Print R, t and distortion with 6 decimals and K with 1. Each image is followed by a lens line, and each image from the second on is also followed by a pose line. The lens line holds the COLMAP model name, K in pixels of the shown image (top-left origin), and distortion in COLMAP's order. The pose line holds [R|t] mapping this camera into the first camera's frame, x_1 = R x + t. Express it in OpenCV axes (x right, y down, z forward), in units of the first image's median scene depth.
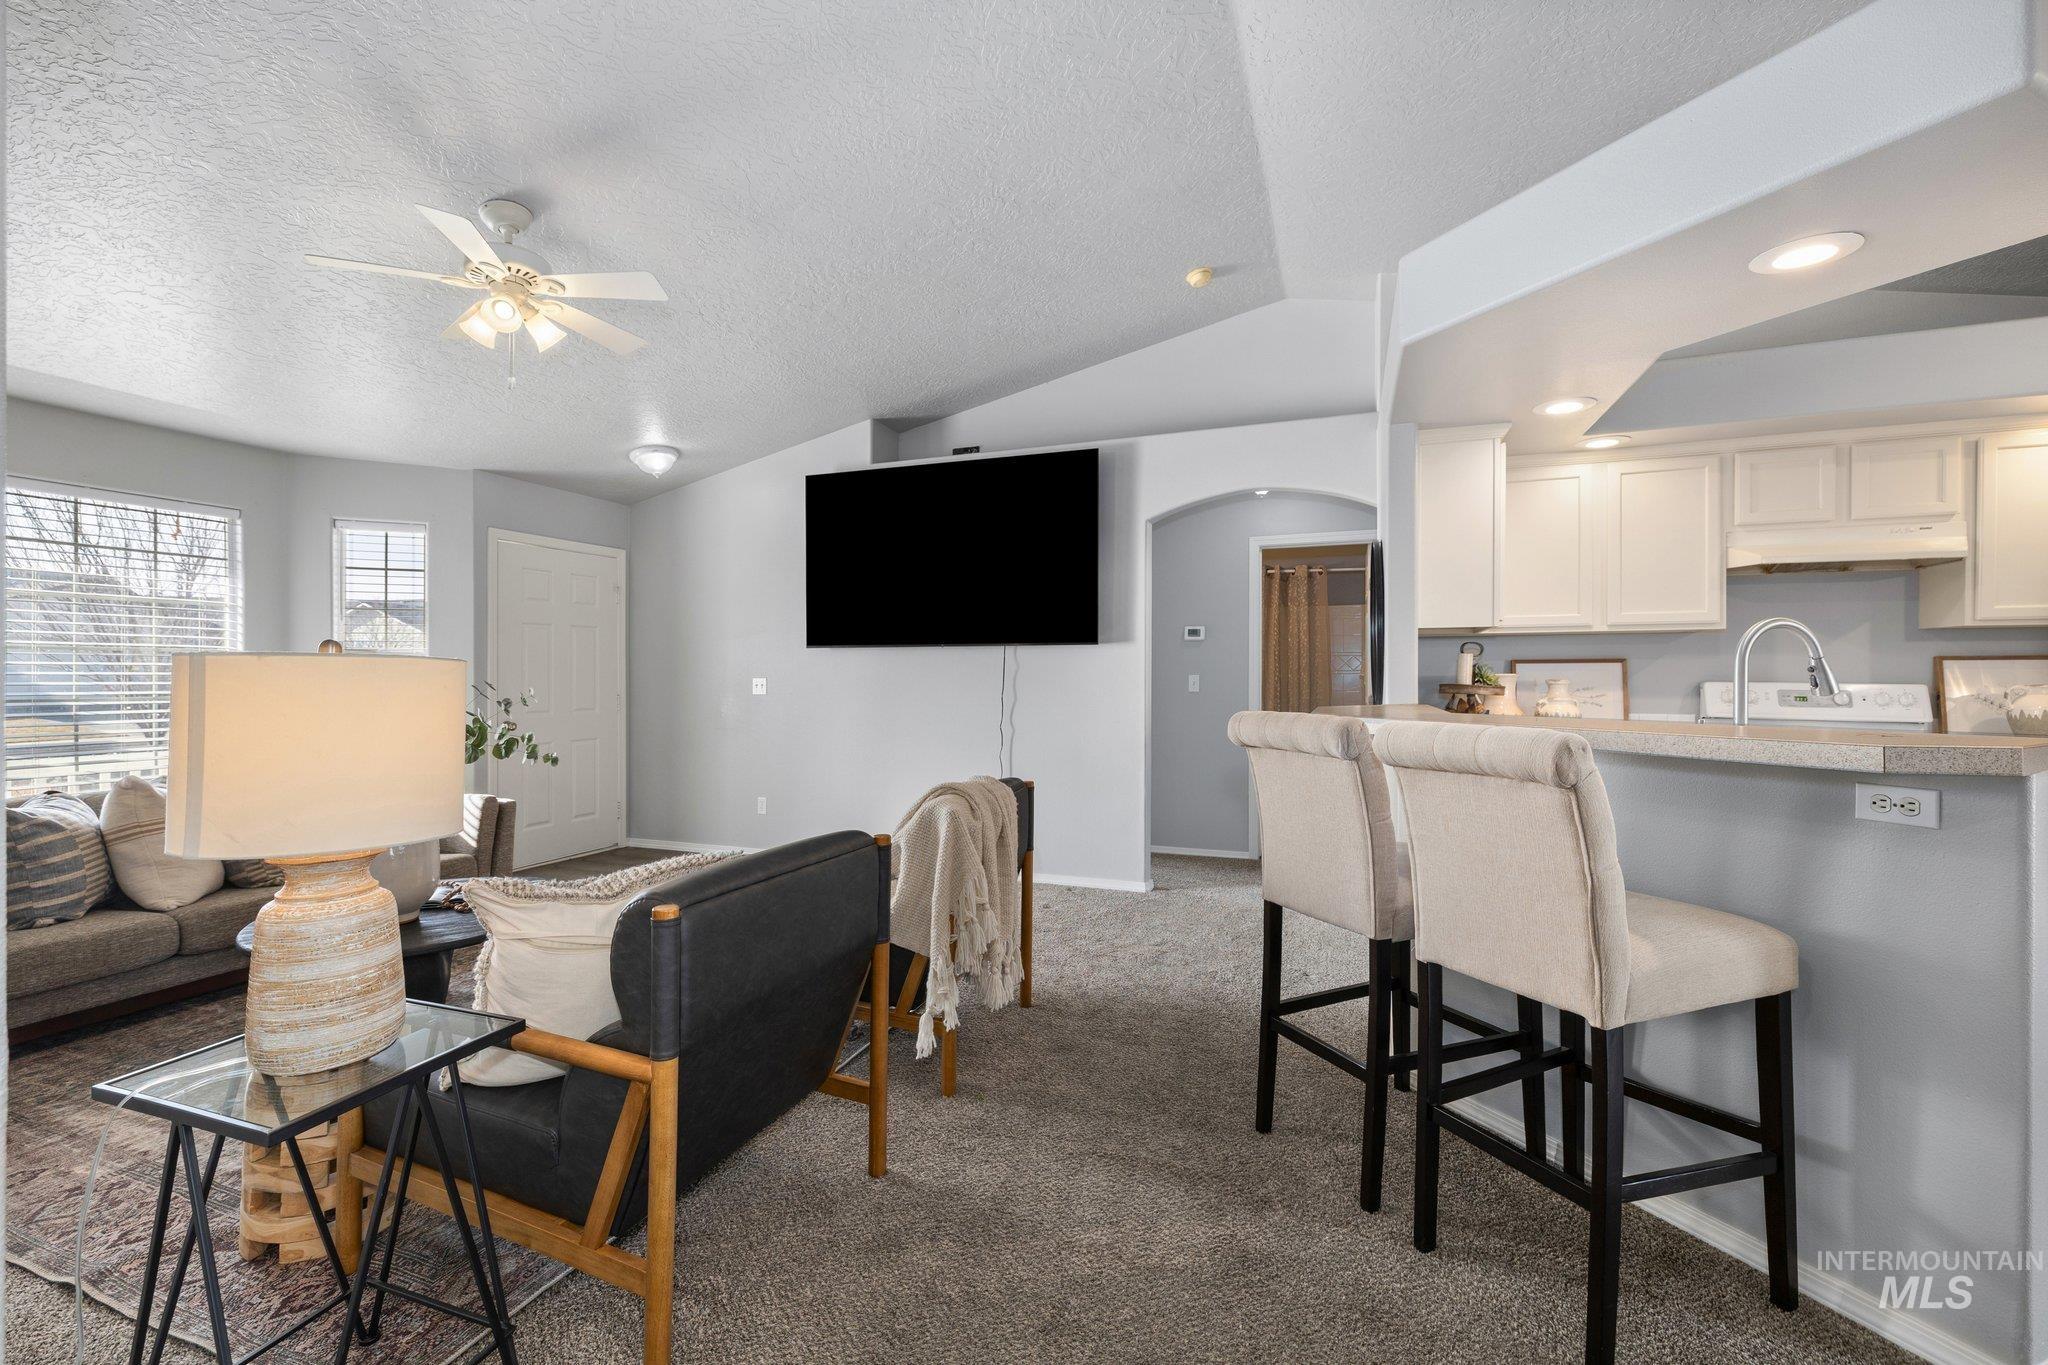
lens RADIAL K [[866.9, 0, 1006.5], [0, 866.9, 681.3], [0, 0, 1]] dist [-0.000684, 0.000186]
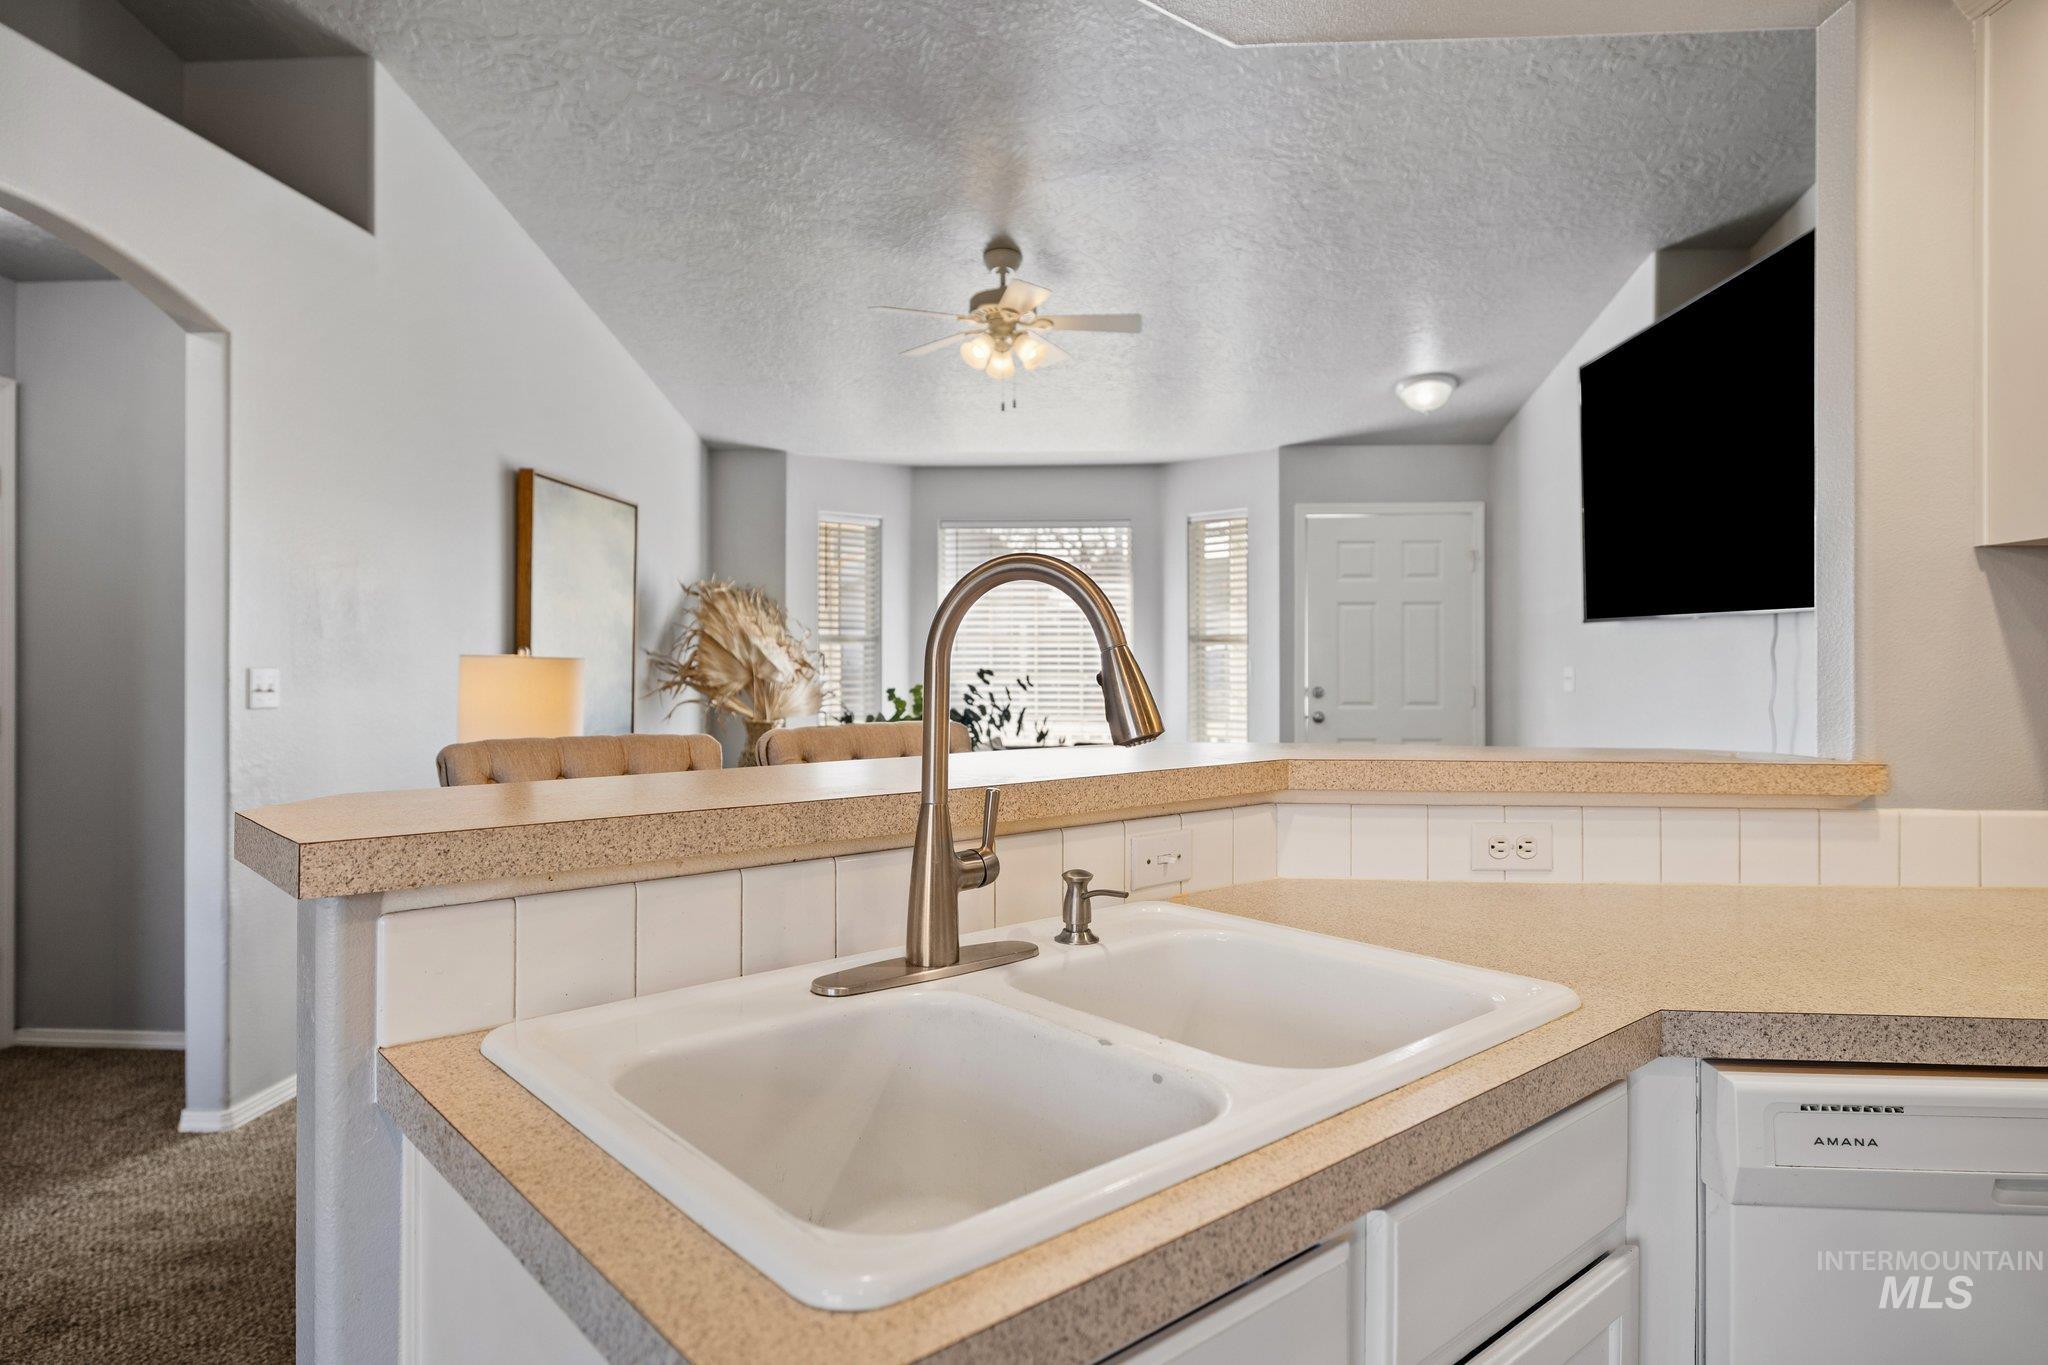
lens RADIAL K [[1197.5, 0, 1024.0], [0, 1197.5, 682.5], [0, 0, 1]] dist [-0.003952, -0.000985]
pose [[0.296655, 0.023059, -0.954706, 0.792366], [-0.008266, 0.999733, 0.021578, -0.015126], [0.954949, 0.001490, 0.296766, 0.472520]]
